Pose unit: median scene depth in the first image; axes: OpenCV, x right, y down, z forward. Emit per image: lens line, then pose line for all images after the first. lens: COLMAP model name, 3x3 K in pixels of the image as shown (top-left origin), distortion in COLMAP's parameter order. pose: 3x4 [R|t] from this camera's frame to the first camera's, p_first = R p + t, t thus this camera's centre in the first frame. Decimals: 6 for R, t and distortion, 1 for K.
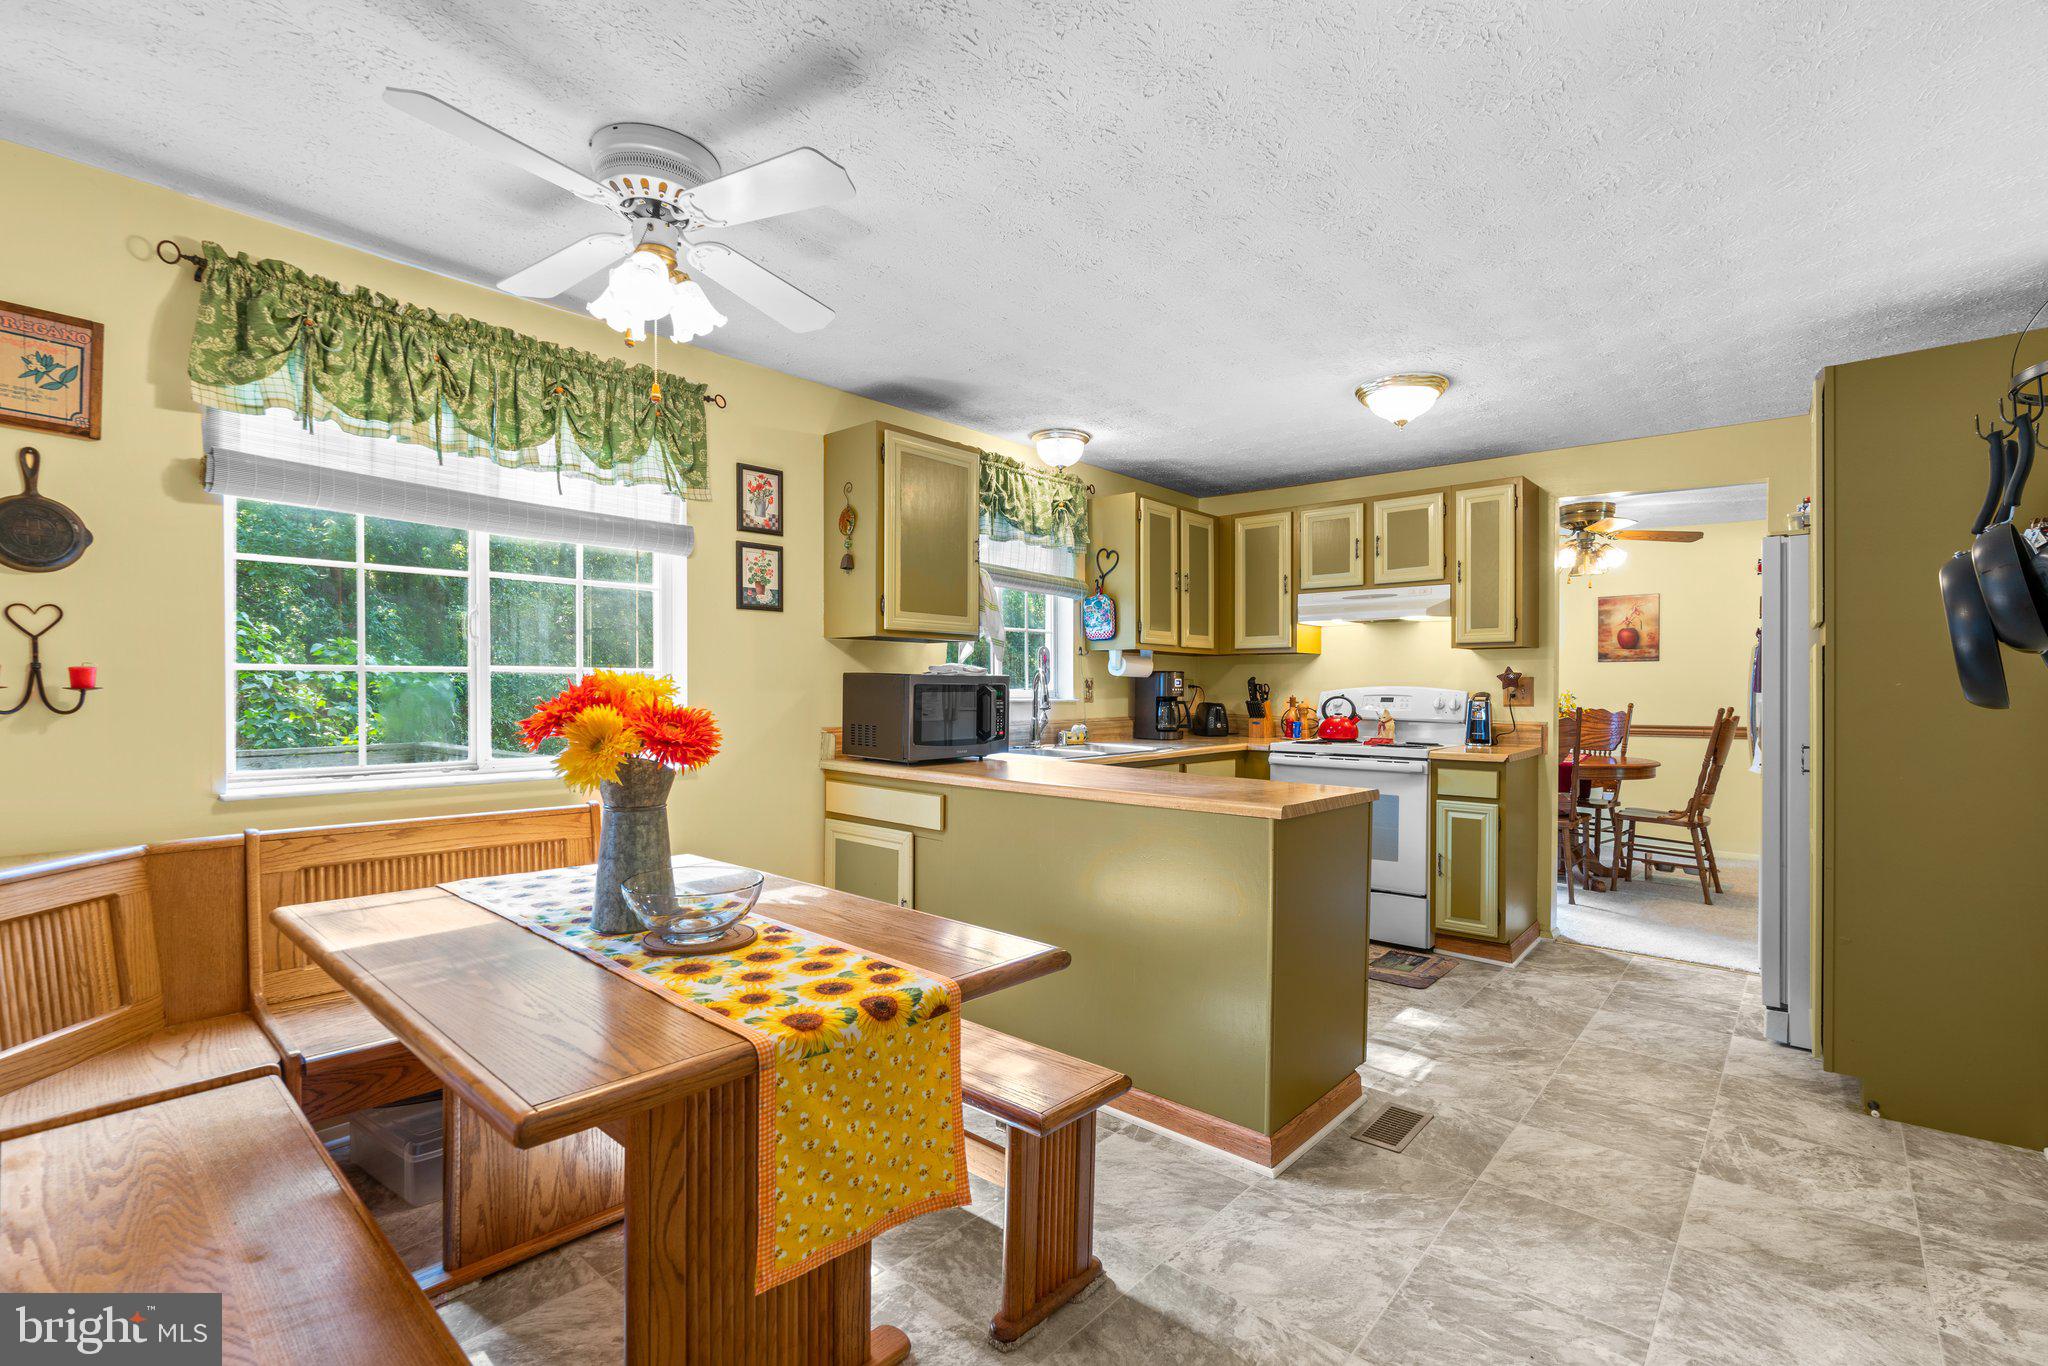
lens RADIAL K [[923.2, 0, 1021.8], [0, 923.2, 696.7], [0, 0, 1]] dist [-0.005221, 0.000154]
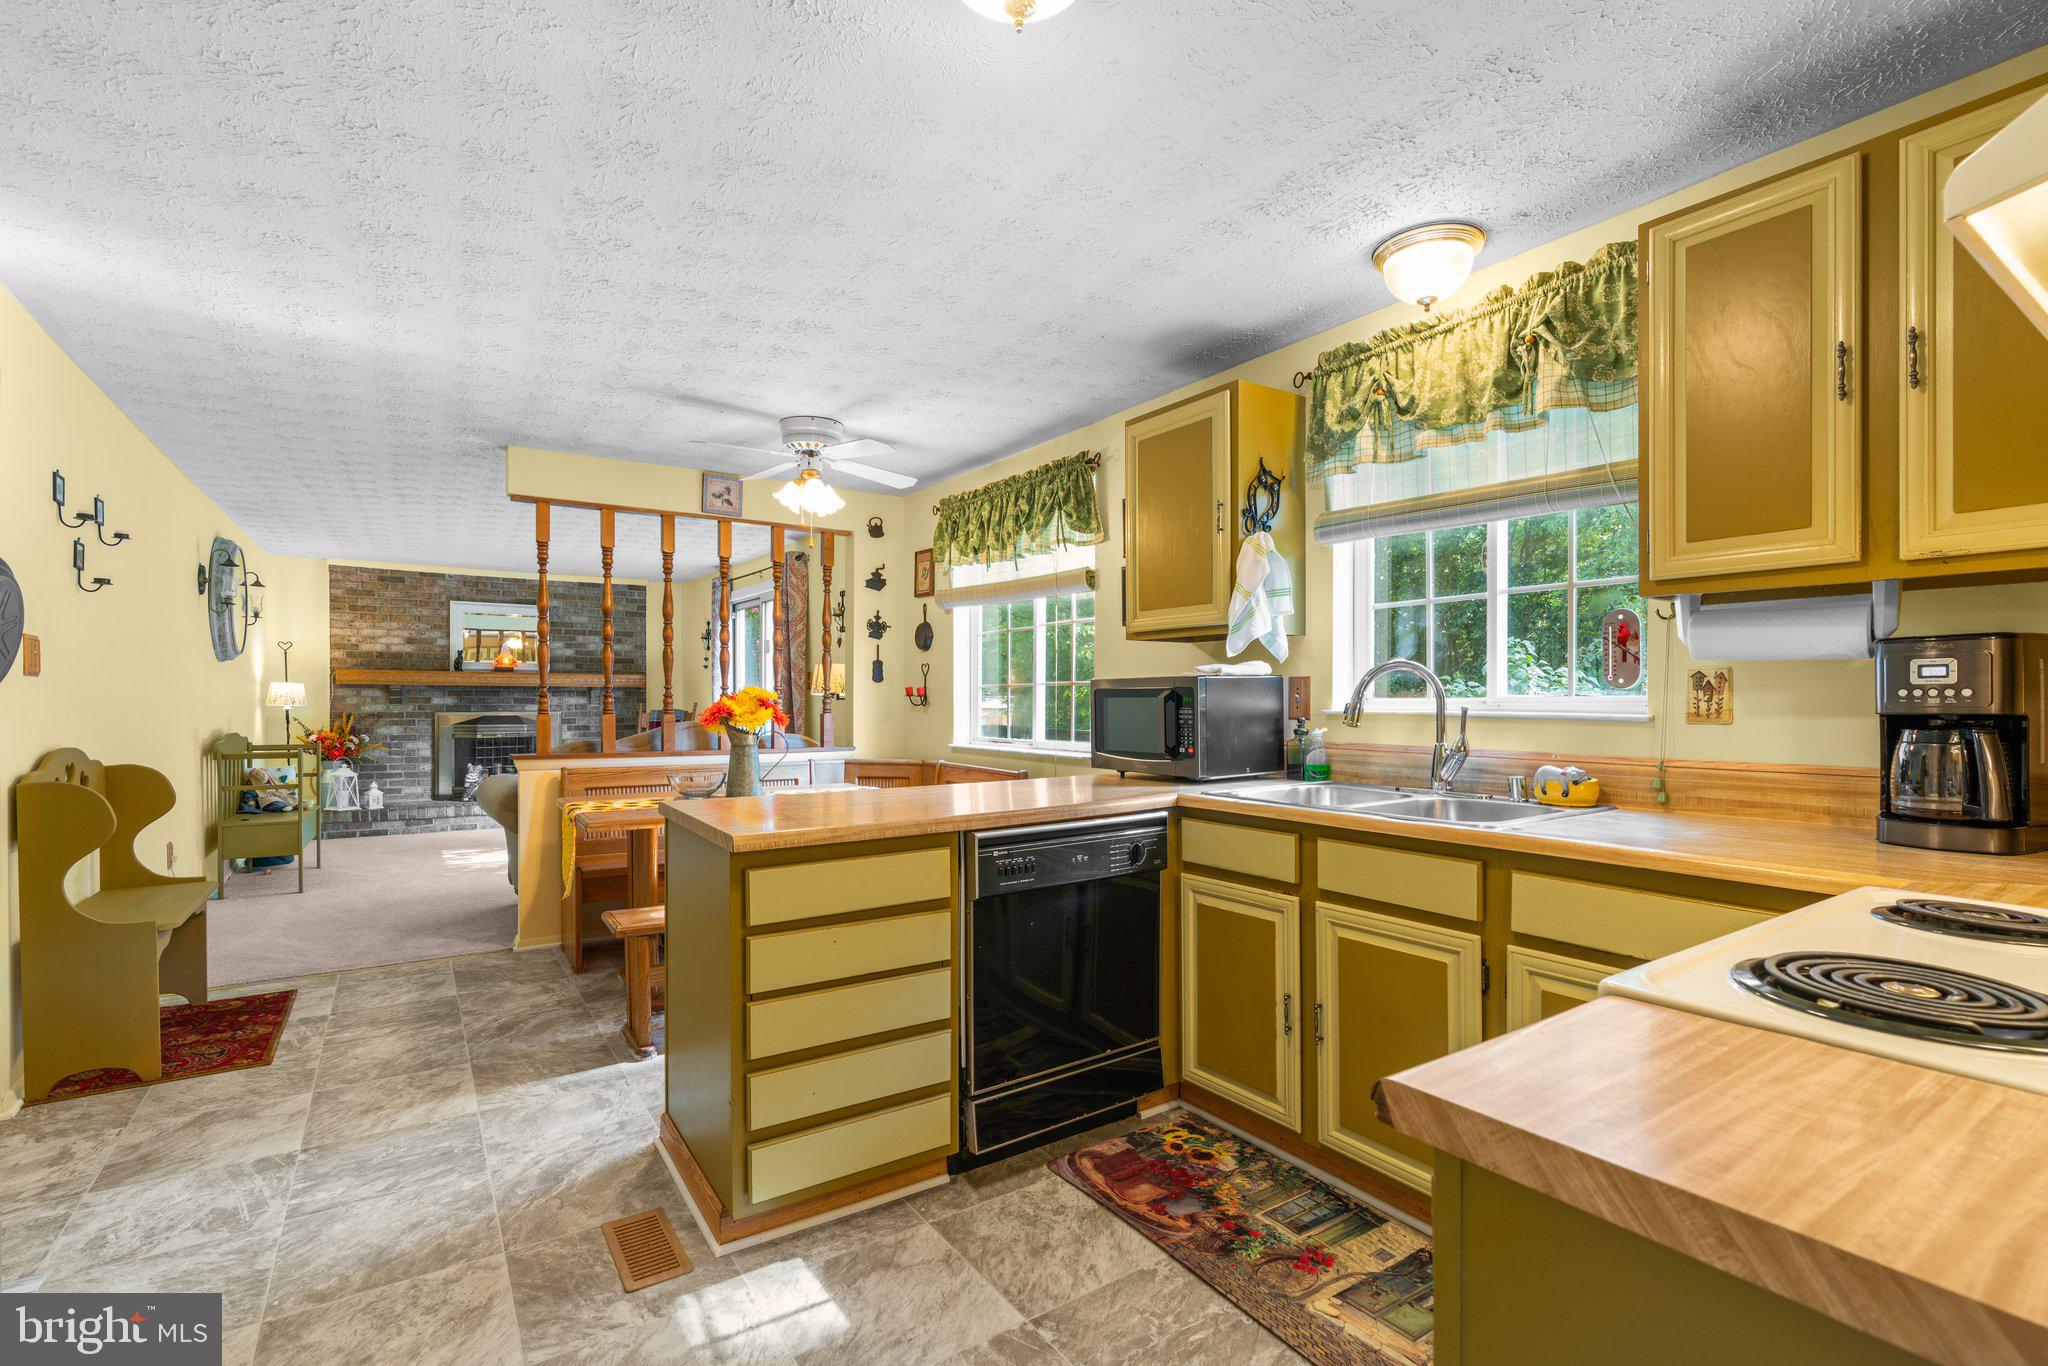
lens RADIAL K [[932.7, 0, 1026.6], [0, 932.7, 703.5], [0, 0, 1]] dist [-0.003990, -0.000242]
pose [[-0.259666, 0.001756, -0.965697, 0.623772], [-0.011749, 0.999919, 0.004978, -0.001739], [0.965627, 0.012639, -0.259624, 0.872283]]
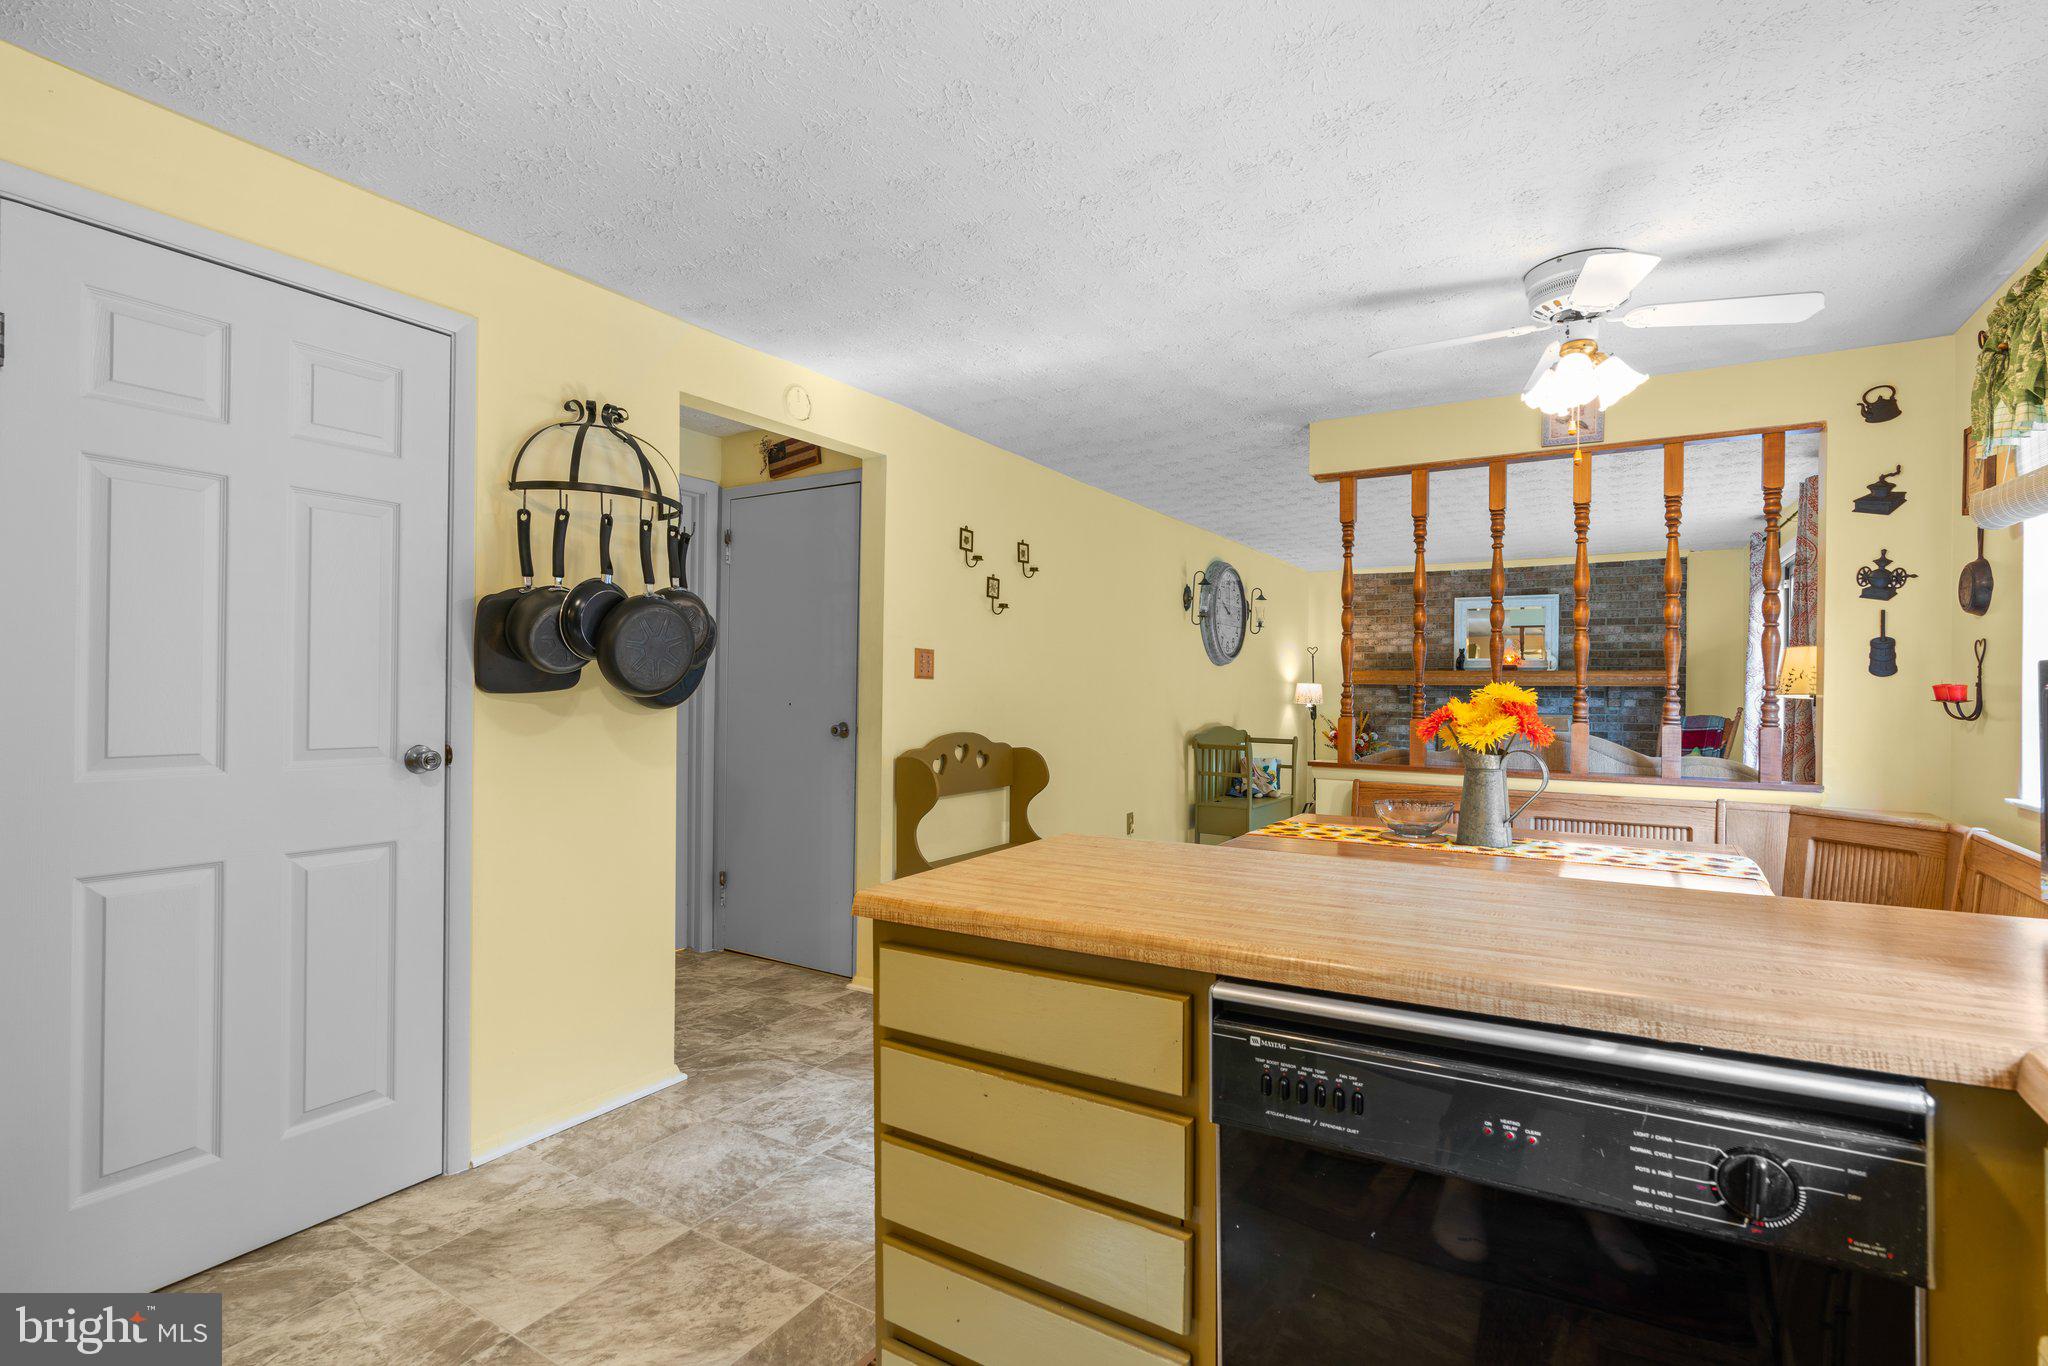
lens RADIAL K [[949.7, 0, 1029.7], [0, 949.7, 695.2], [0, 0, 1]] dist [-0.003213, 0.000004]
pose [[-0.985085, -0.012908, -0.171585, 0.241557], [-0.015269, 0.999806, 0.012449, -0.006328], [0.171391, 0.014883, -0.985091, 0.948047]]
